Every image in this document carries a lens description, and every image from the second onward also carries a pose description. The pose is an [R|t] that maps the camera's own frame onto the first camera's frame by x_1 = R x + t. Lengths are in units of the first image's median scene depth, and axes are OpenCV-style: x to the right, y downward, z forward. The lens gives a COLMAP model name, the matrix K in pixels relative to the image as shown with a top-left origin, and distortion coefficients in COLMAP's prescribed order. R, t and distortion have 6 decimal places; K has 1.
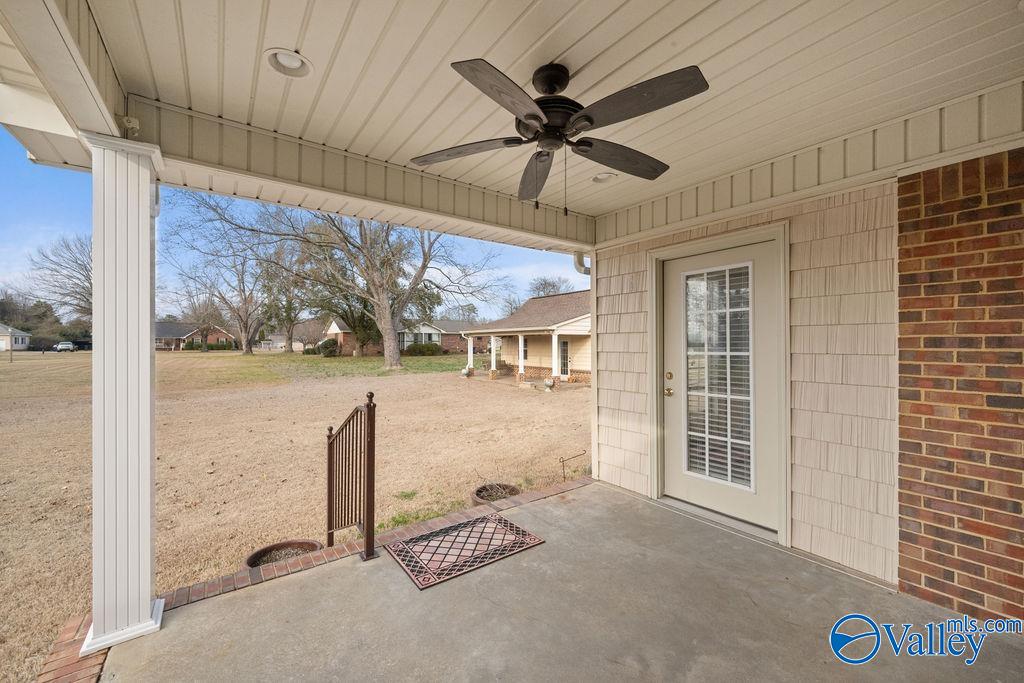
lens RADIAL K [[398.9, 0, 510.8], [0, 398.9, 339.6], [0, 0, 1]] dist [-0.001167, -0.000132]
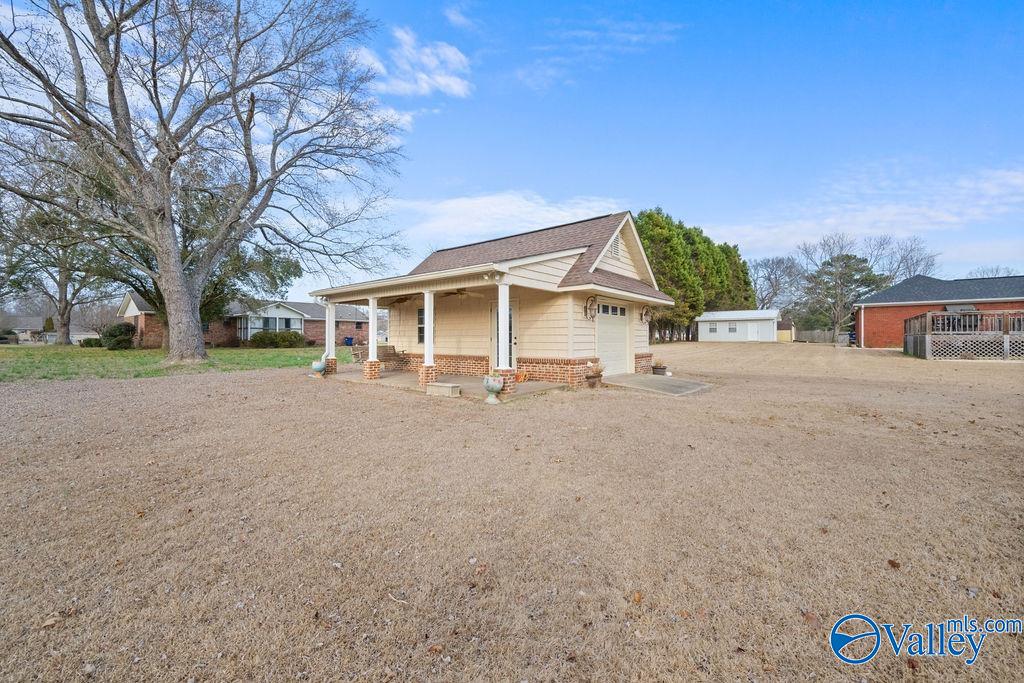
lens RADIAL K [[398.9, 0, 510.8], [0, 398.9, 339.6], [0, 0, 1]] dist [-0.001167, -0.000132]
pose [[0.961415, 0.002927, 0.275086, -0.011558], [-0.005600, 0.999944, 0.008931, 0.037112], [-0.275044, -0.010127, 0.961378, 0.392449]]
